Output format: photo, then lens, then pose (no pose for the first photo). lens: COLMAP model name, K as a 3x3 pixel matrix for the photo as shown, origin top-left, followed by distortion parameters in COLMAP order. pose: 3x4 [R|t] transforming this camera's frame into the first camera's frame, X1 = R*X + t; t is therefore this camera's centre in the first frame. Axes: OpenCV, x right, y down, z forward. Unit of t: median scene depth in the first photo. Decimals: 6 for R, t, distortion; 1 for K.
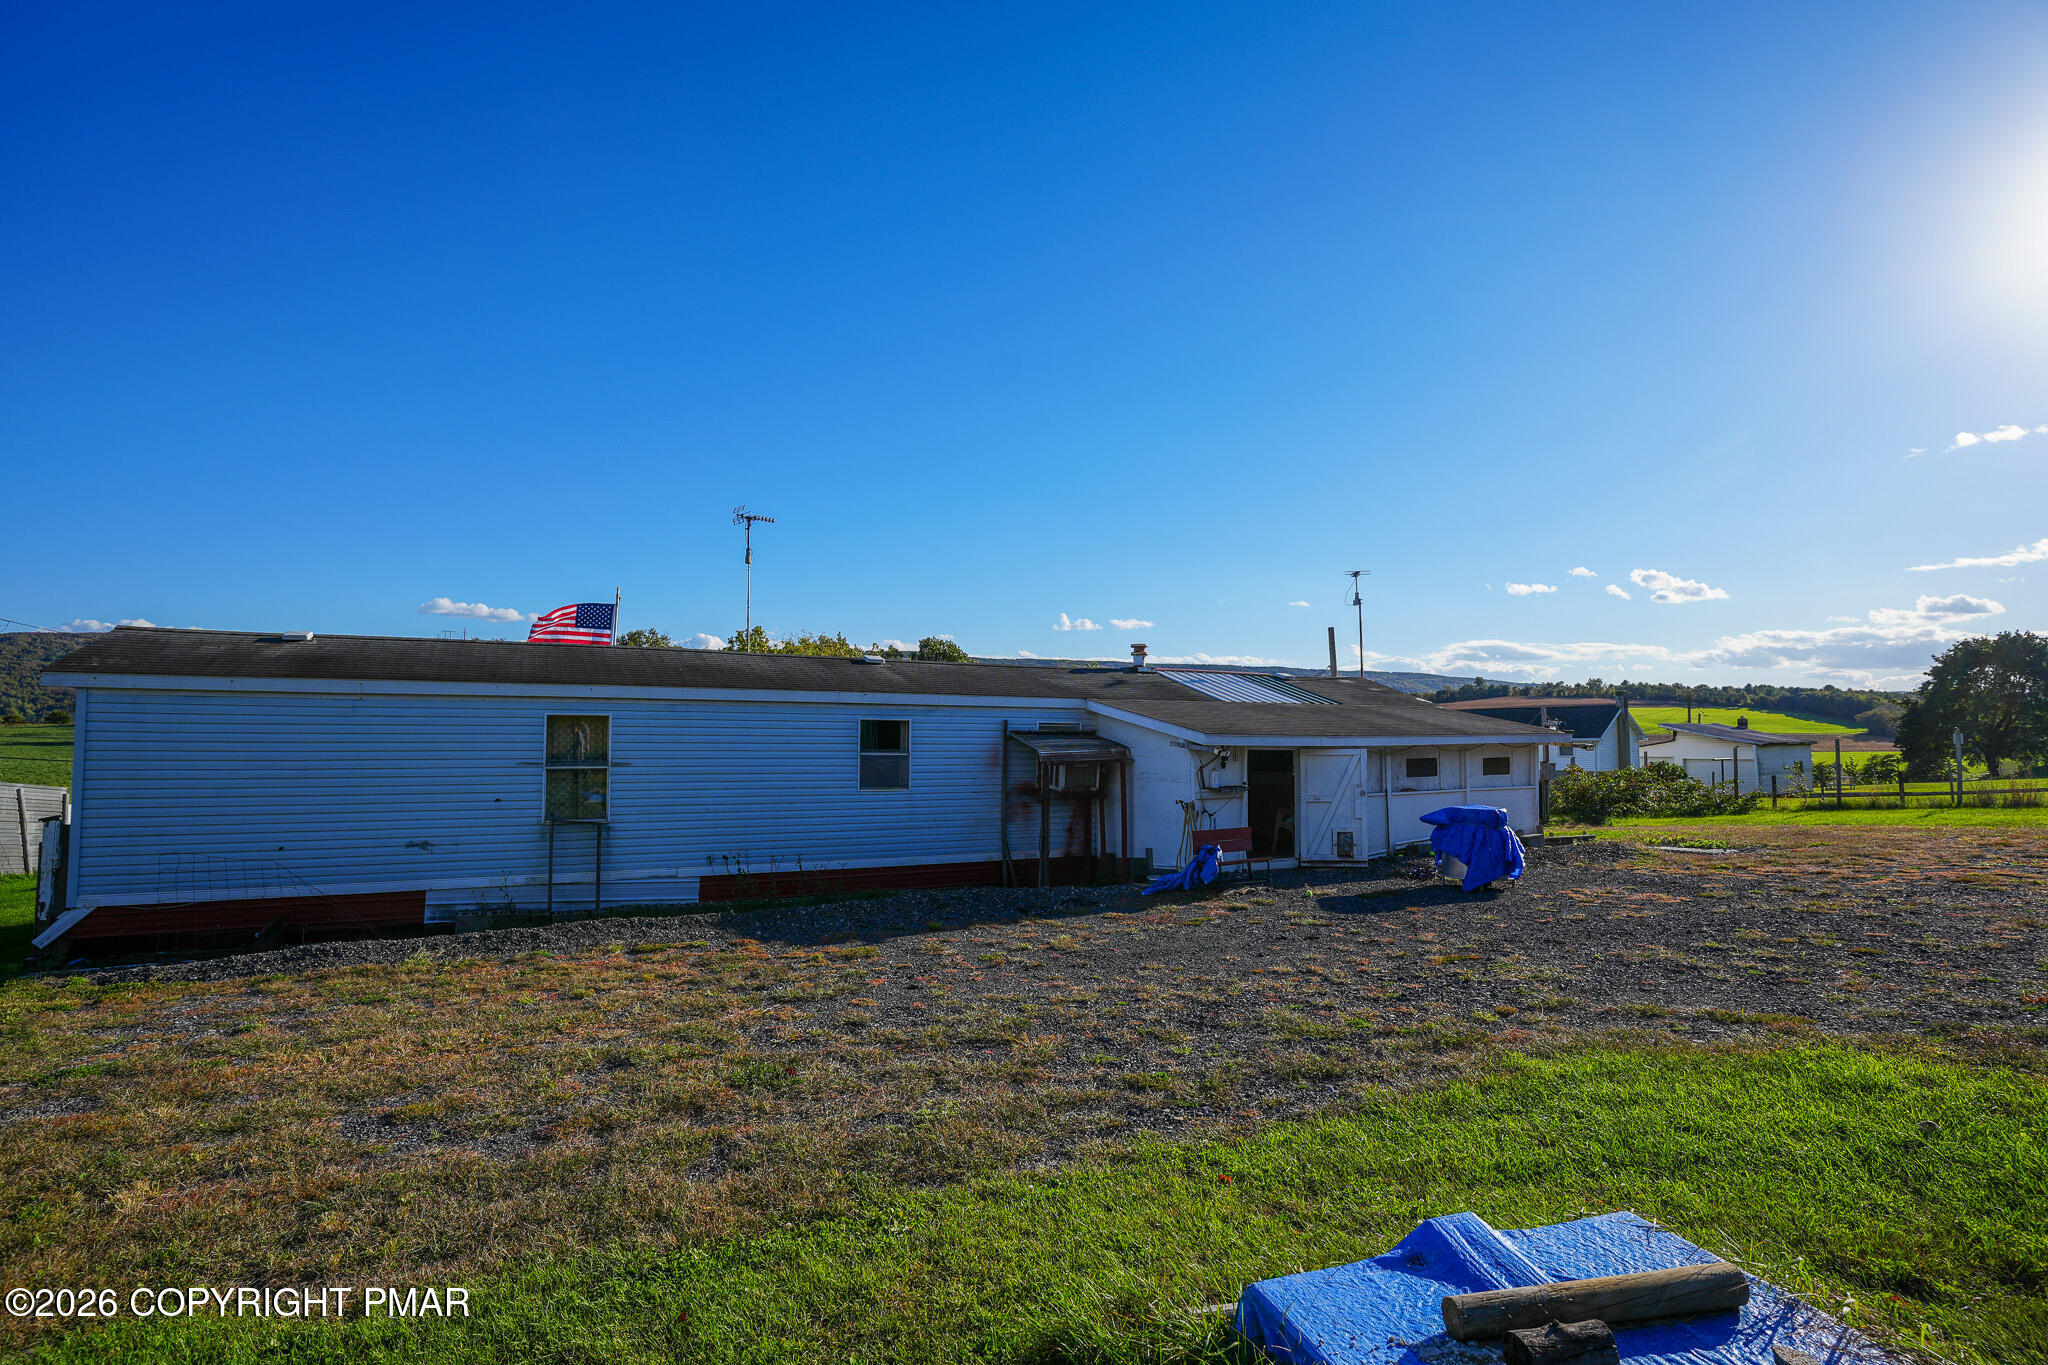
lens RADIAL K [[1002.1, 0, 1023.4], [0, 1002.1, 683.5], [0, 0, 1]] dist [-0.082553, 0.040215]
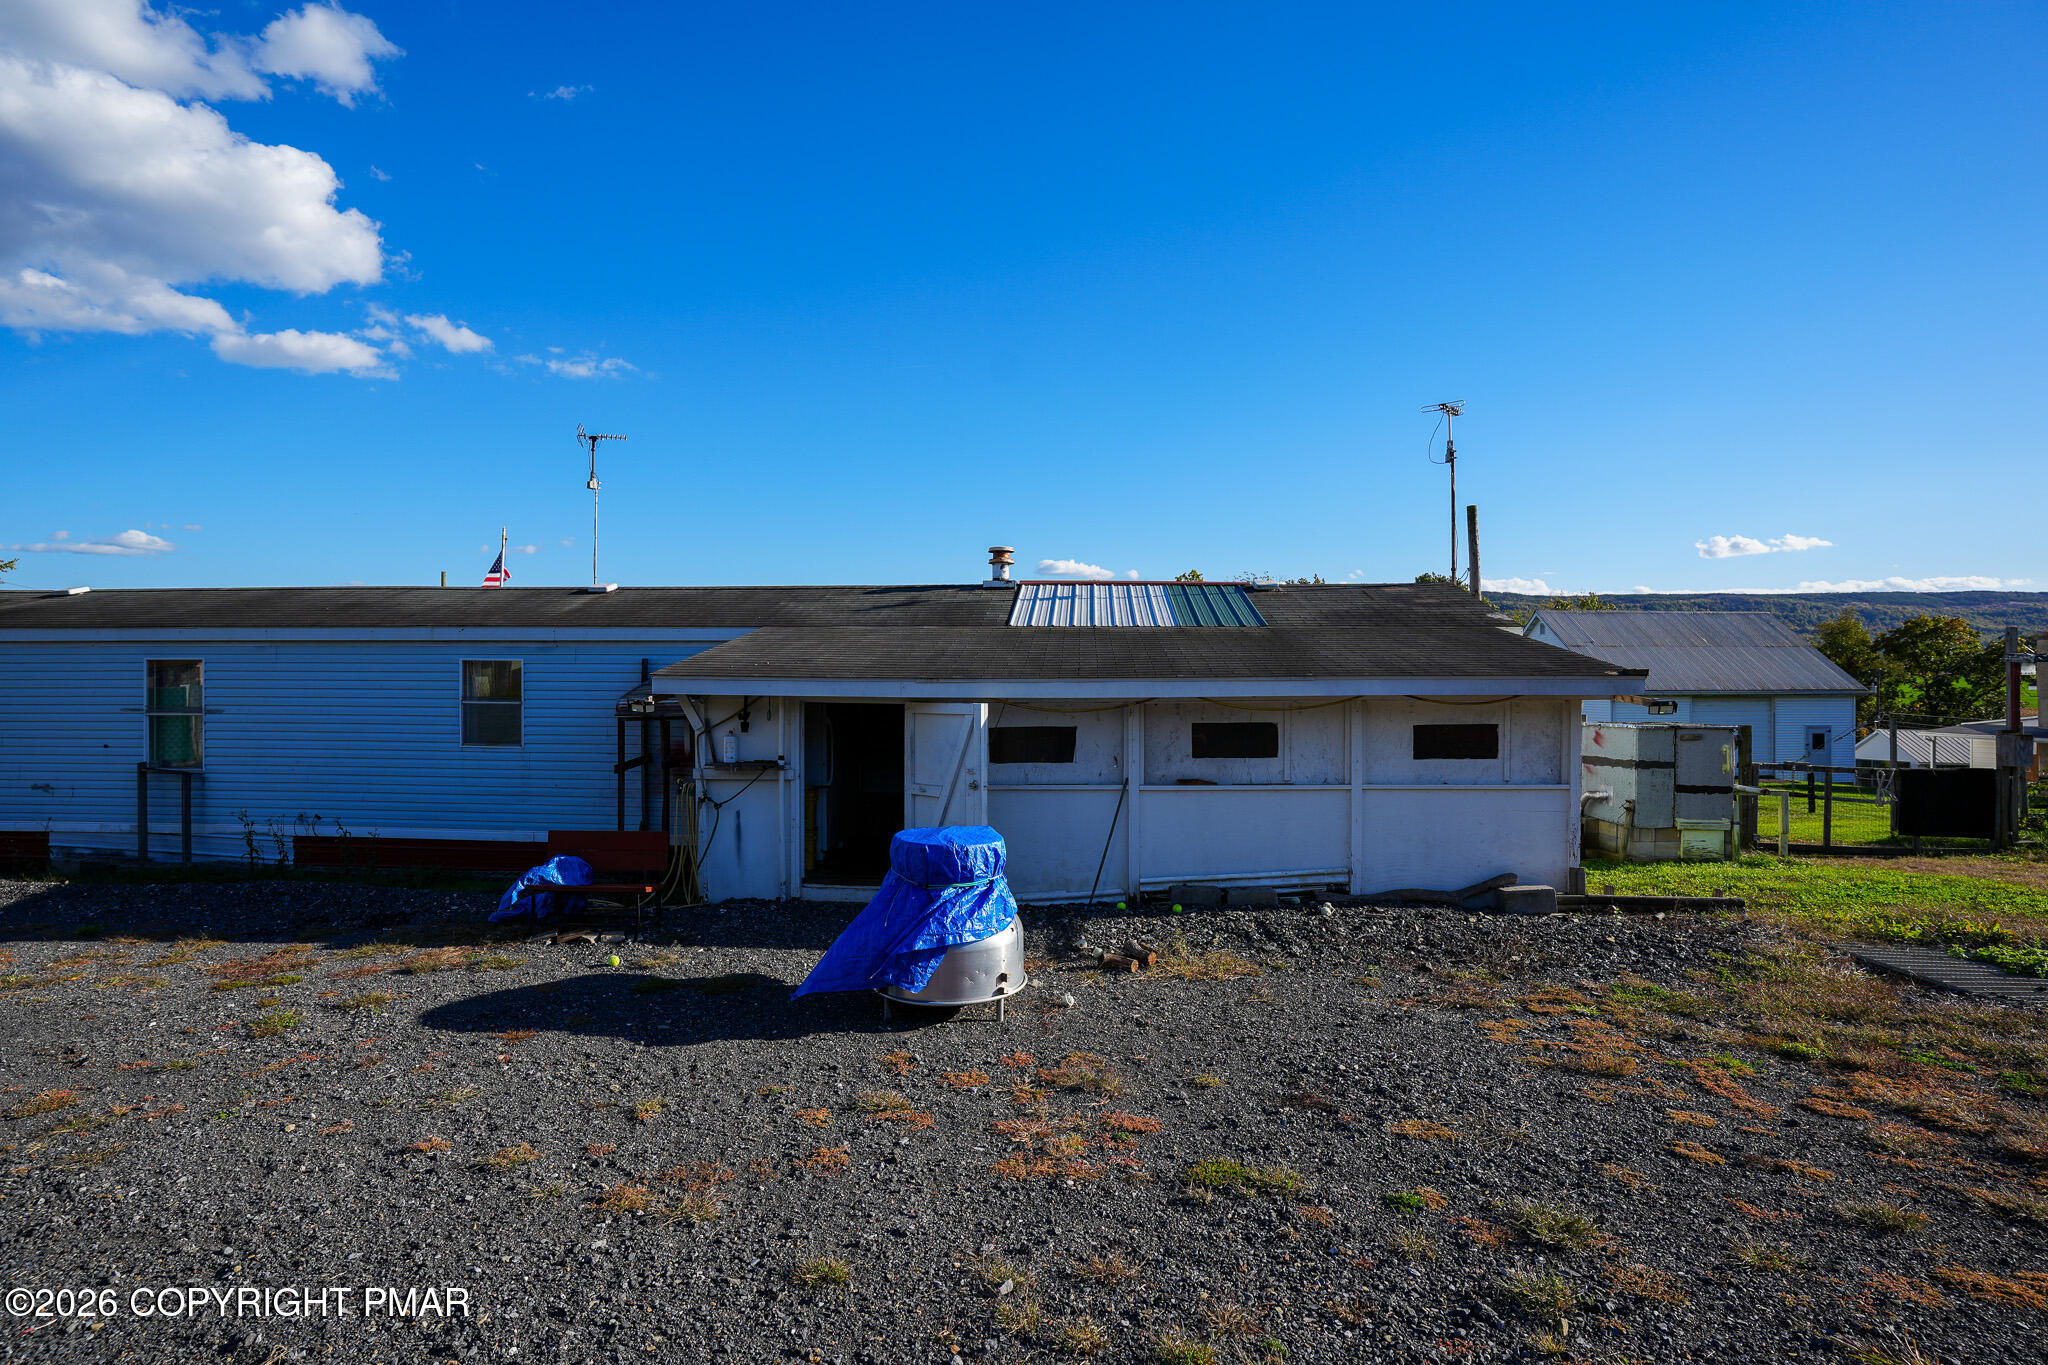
lens RADIAL K [[1002.1, 0, 1023.4], [0, 1002.1, 683.5], [0, 0, 1]] dist [-0.082553, 0.040215]
pose [[0.857225, -0.000198, -0.514941, 0.622910], [0.027099, 0.998632, 0.044727, 0.030263], [0.514228, -0.052295, 0.856058, 0.527291]]
